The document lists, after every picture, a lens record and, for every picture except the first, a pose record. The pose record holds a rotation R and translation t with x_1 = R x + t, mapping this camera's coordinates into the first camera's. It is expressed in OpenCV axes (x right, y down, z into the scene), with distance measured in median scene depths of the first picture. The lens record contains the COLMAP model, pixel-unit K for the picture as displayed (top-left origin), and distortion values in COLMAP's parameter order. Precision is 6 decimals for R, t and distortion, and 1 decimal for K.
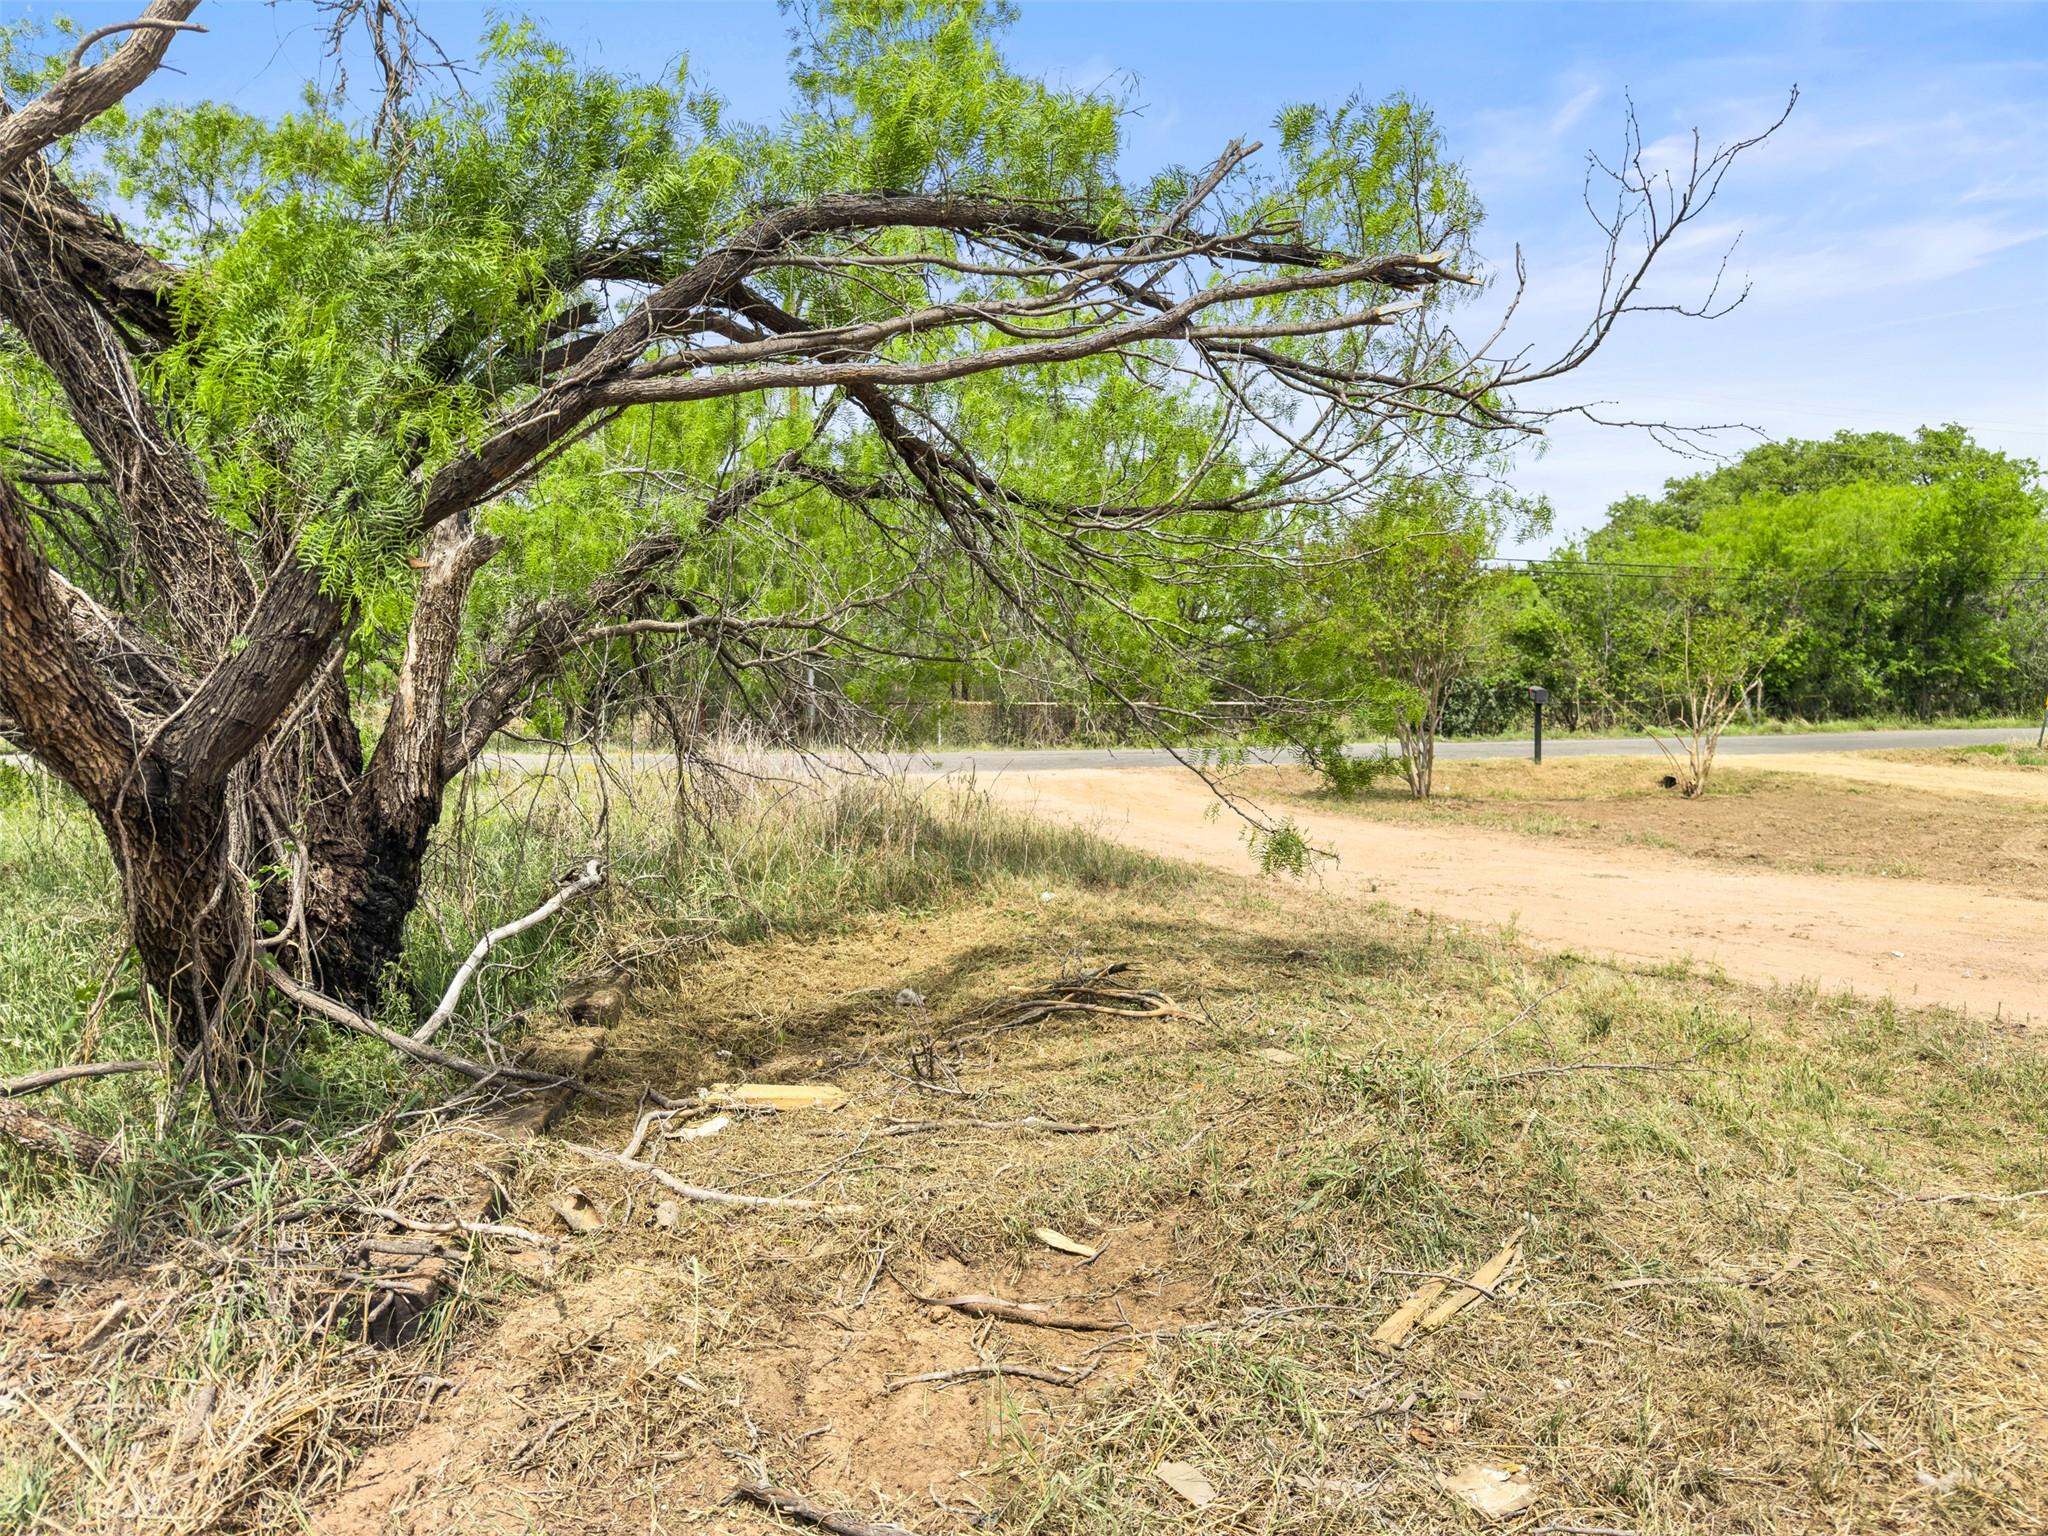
lens RADIAL K [[1455.0, 0, 1023.2], [0, 1455.0, 760.0], [0, 0, 1]] dist [-0.022058, 0.005671]
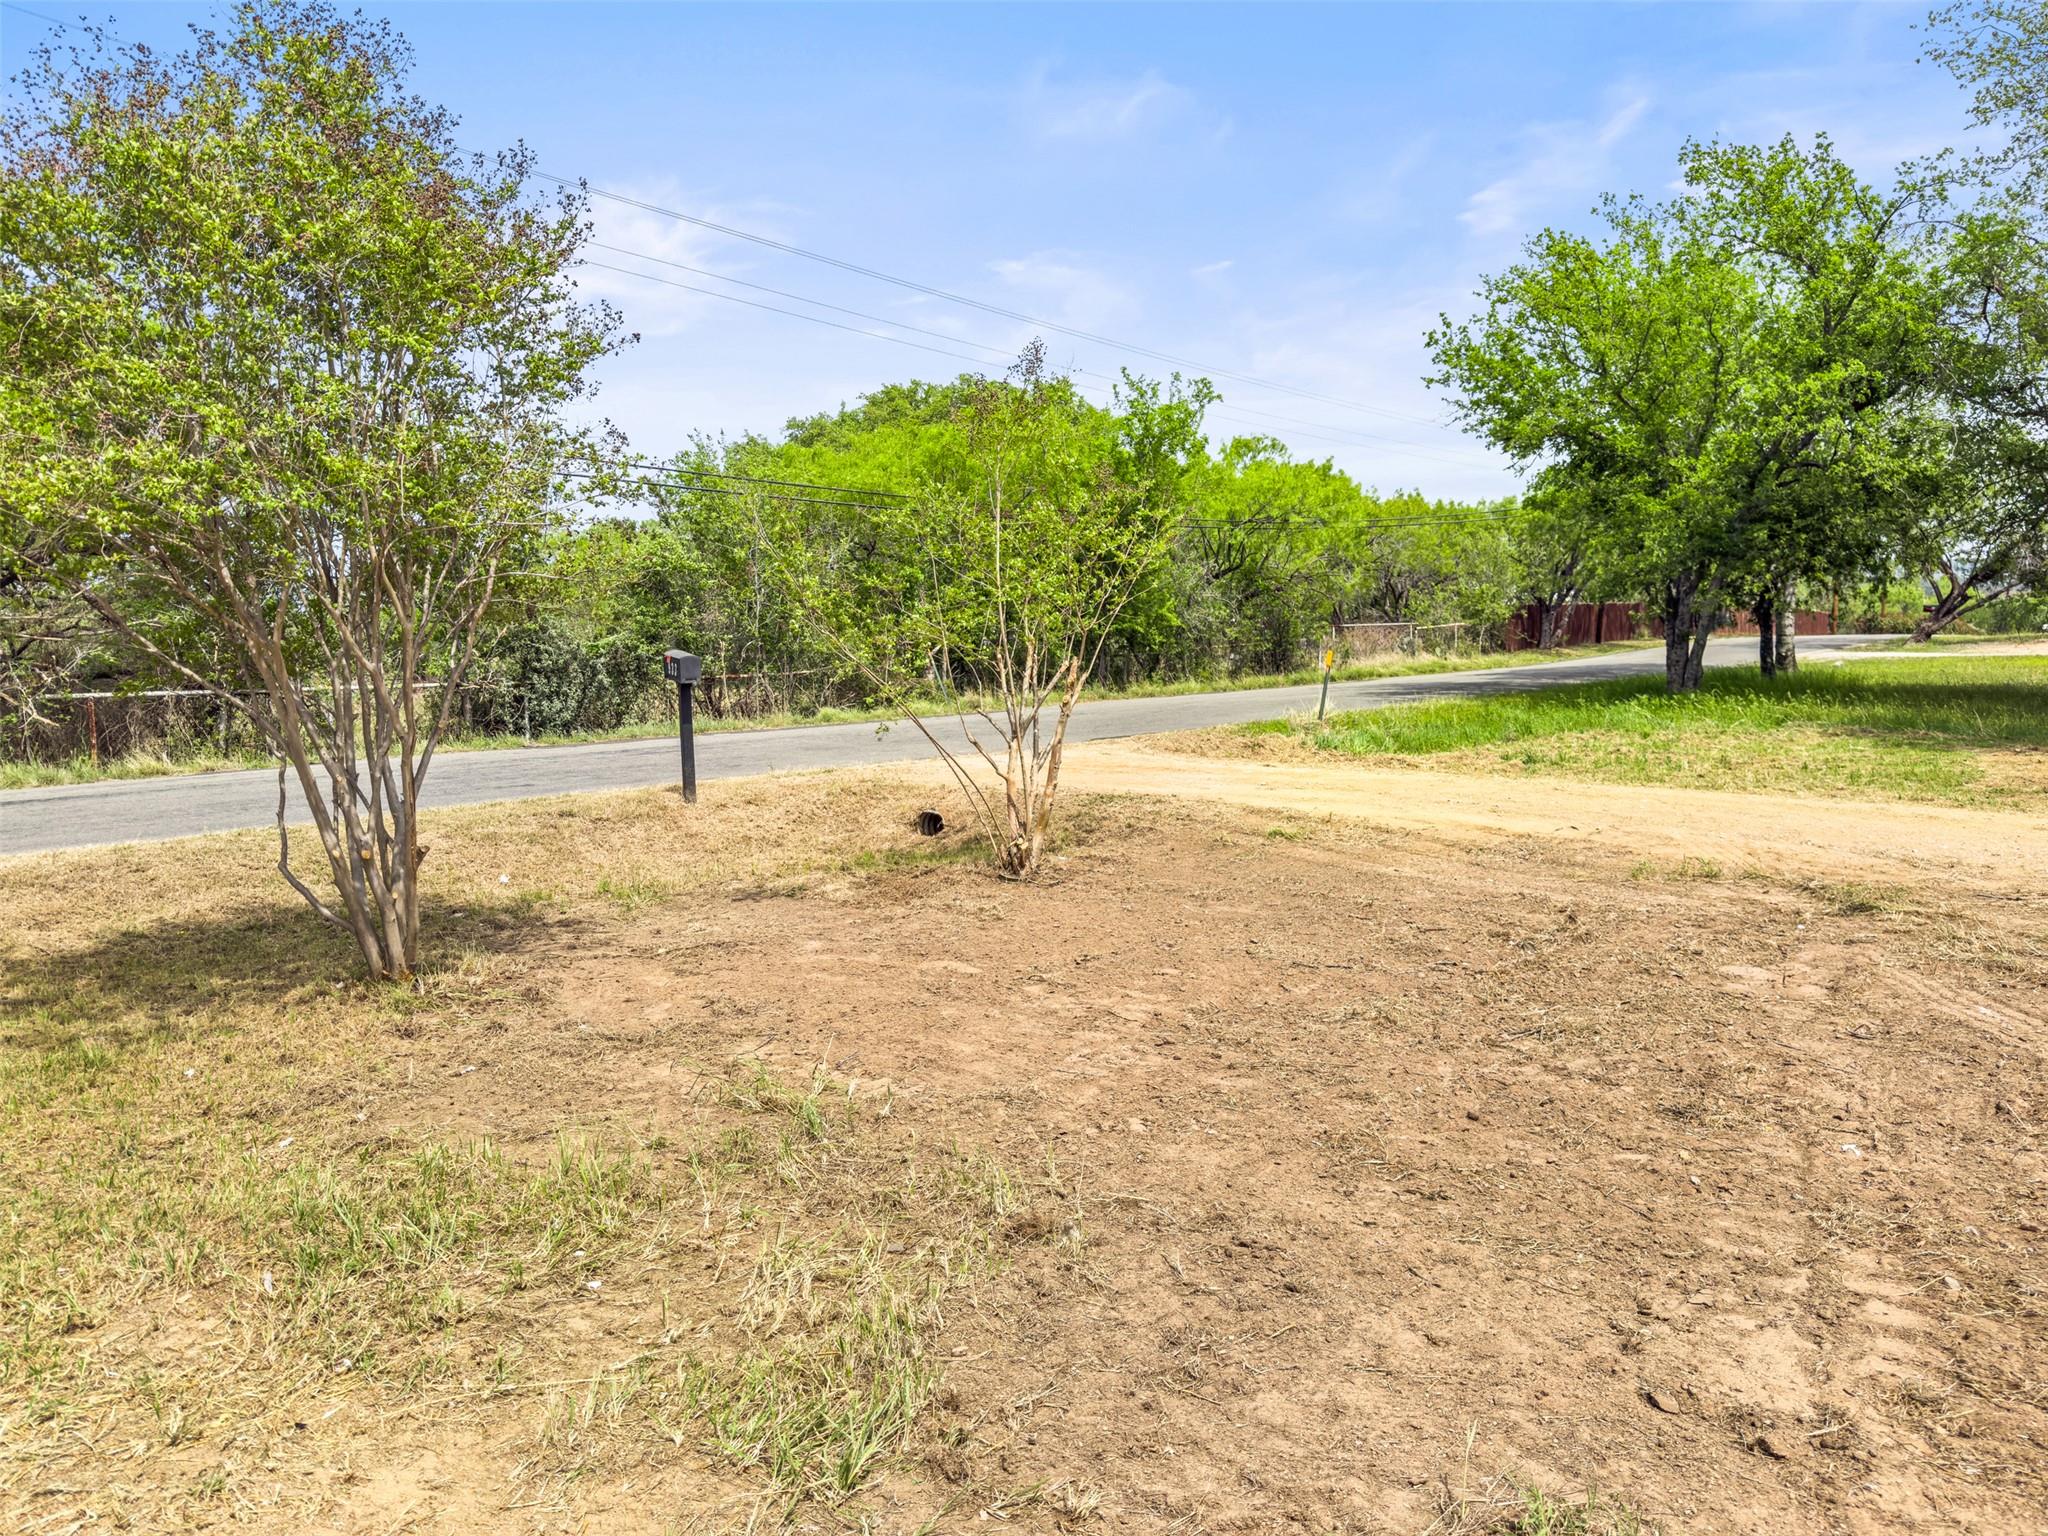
lens RADIAL K [[1455.0, 0, 1023.2], [0, 1455.0, 760.0], [0, 0, 1]] dist [-0.022058, 0.005671]
pose [[0.830430, -0.056046, 0.554297, 0.110734], [0.046334, 0.998428, 0.031537, -0.014747], [-0.555194, -0.000506, 0.831721, 0.335468]]
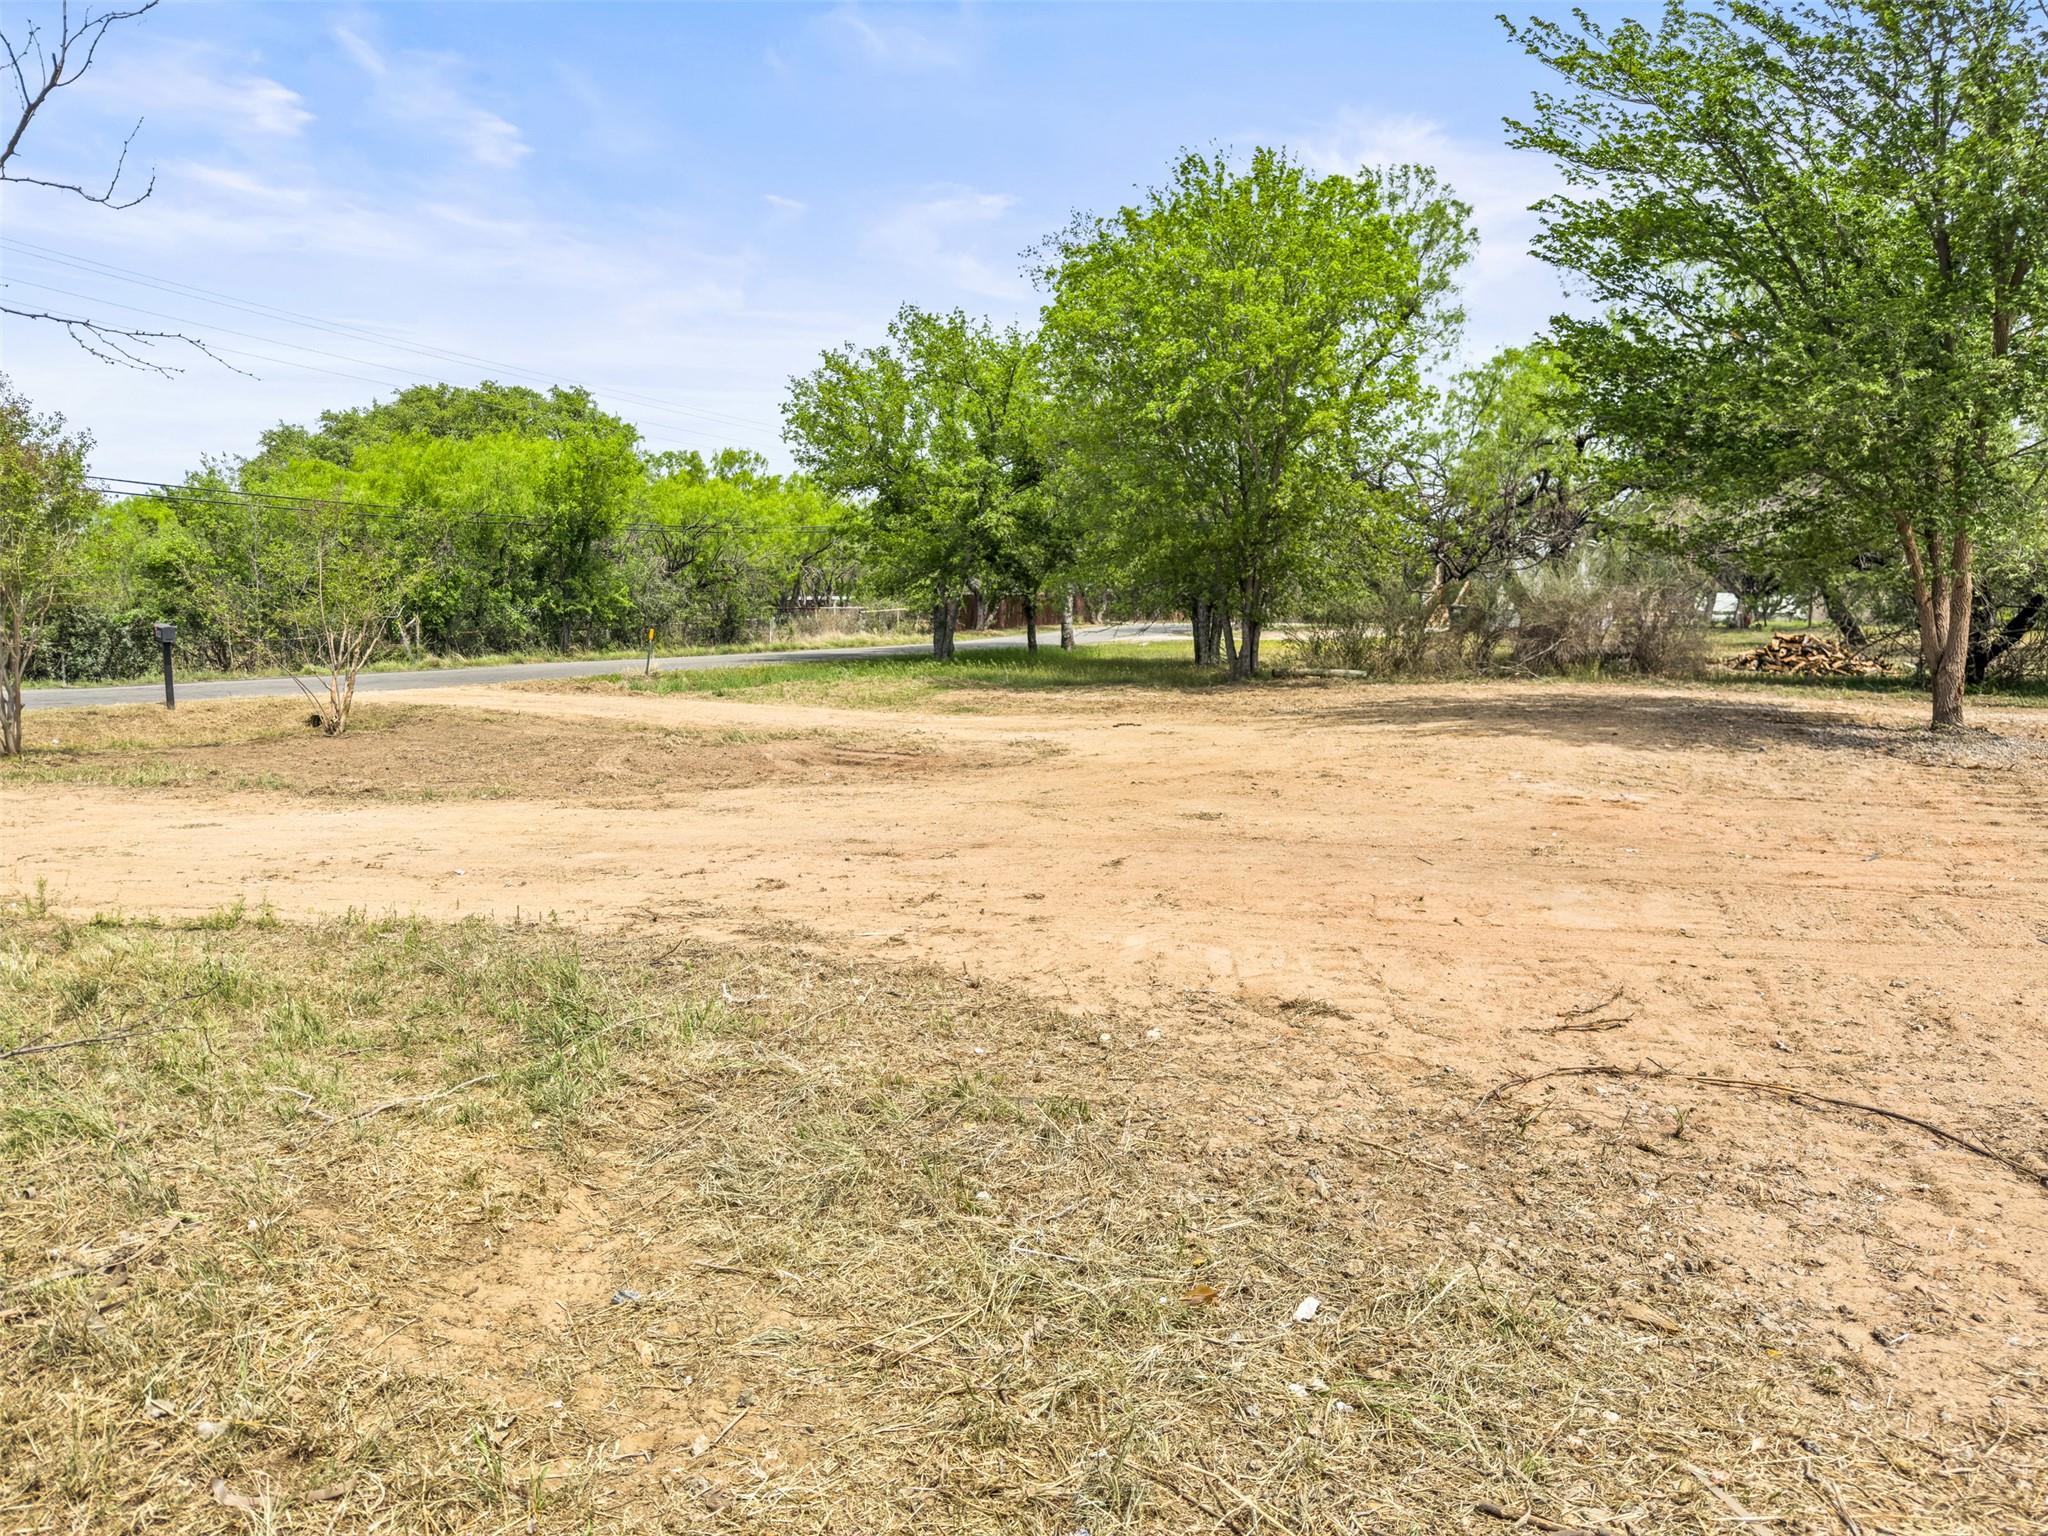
lens RADIAL K [[1455.0, 0, 1023.2], [0, 1455.0, 760.0], [0, 0, 1]] dist [-0.022058, 0.005671]
pose [[0.659483, -0.071032, 0.748356, 0.015997], [0.039070, 0.997419, 0.060241, 0.000753], [-0.750704, -0.010489, 0.660556, -0.002595]]
